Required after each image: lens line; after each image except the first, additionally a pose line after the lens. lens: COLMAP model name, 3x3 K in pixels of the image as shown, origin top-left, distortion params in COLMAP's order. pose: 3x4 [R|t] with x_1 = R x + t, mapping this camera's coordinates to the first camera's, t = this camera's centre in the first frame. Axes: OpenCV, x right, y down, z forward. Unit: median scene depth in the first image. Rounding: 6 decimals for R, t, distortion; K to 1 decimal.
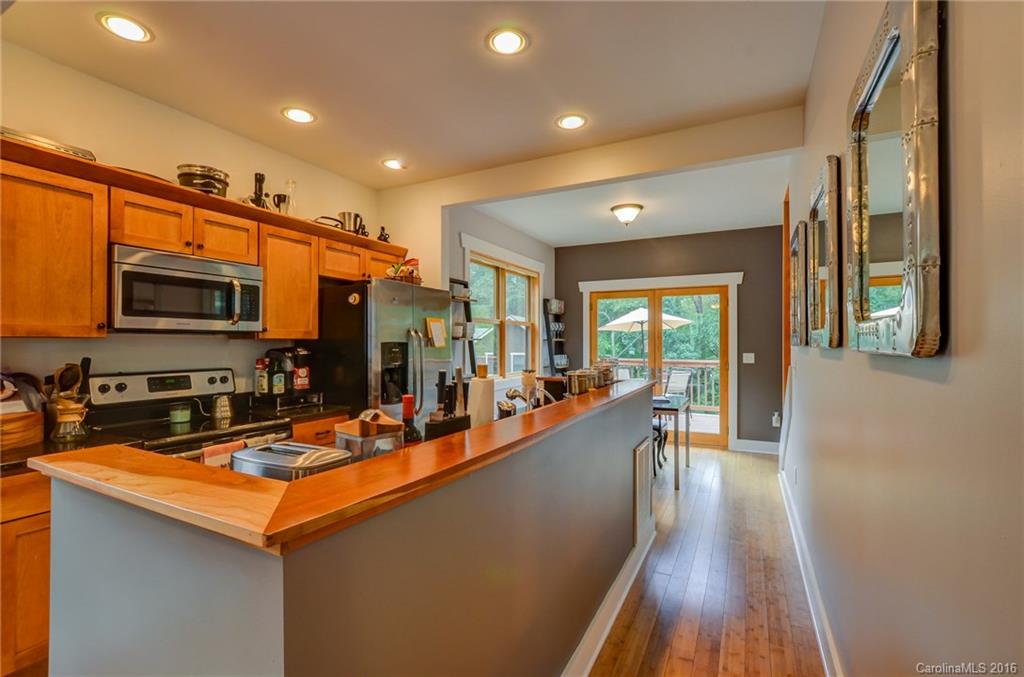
lens RADIAL K [[465.3, 0, 509.2], [0, 465.3, 339.8], [0, 0, 1]] dist [-0.015663, 0.000143]
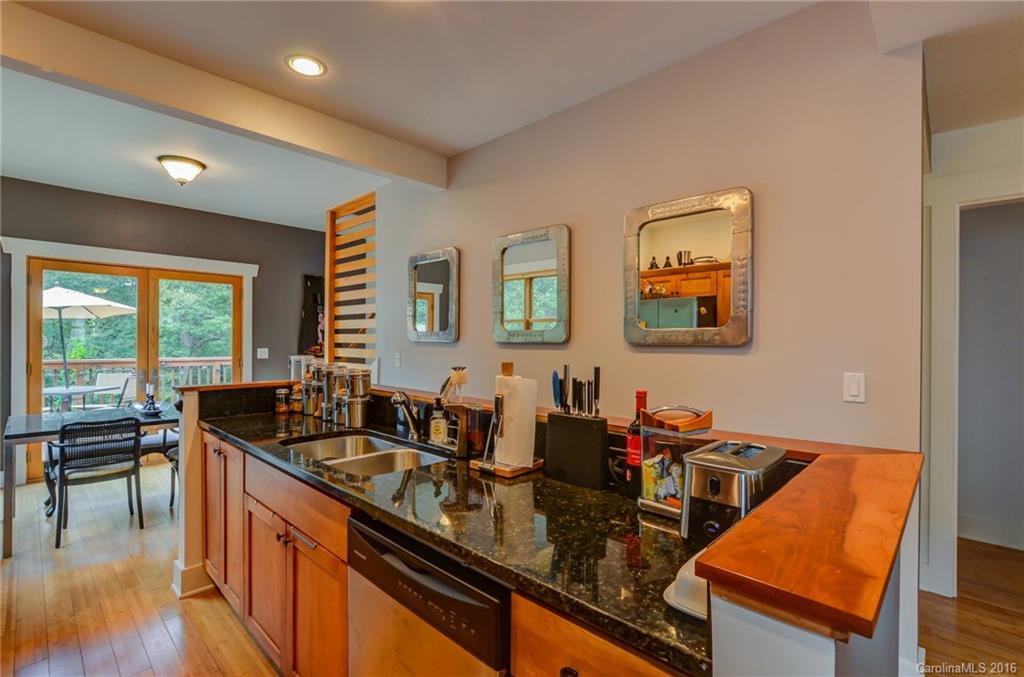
lens RADIAL K [[465.3, 0, 510.2], [0, 465.3, 341.0], [0, 0, 1]] dist [-0.015663, 0.000143]
pose [[0.278902, 0.001019, 0.960319, -0.252840], [-0.013675, 0.999902, 0.002911, 0.002474], [-0.960222, -0.013944, 0.278889, 0.197056]]
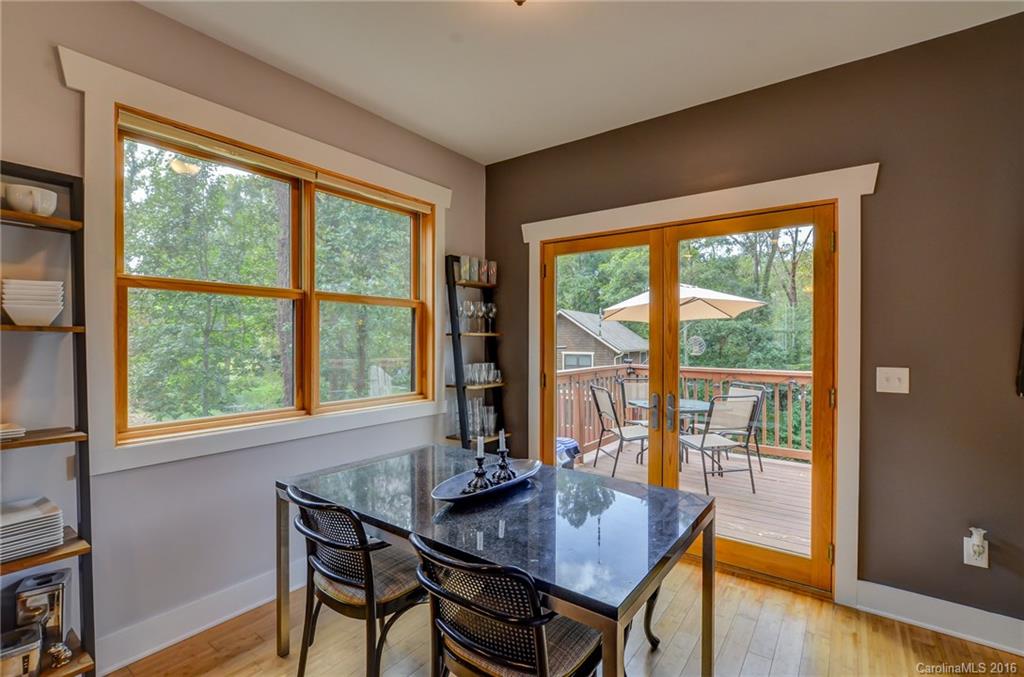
lens RADIAL K [[465.3, 0, 509.1], [0, 465.3, 340.5], [0, 0, 1]] dist [-0.015663, 0.000143]
pose [[0.986576, 0.002375, -0.163287, 0.232294], [-0.001099, 0.999968, 0.007900, 0.002619], [0.163300, -0.007614, 0.986547, 0.503276]]
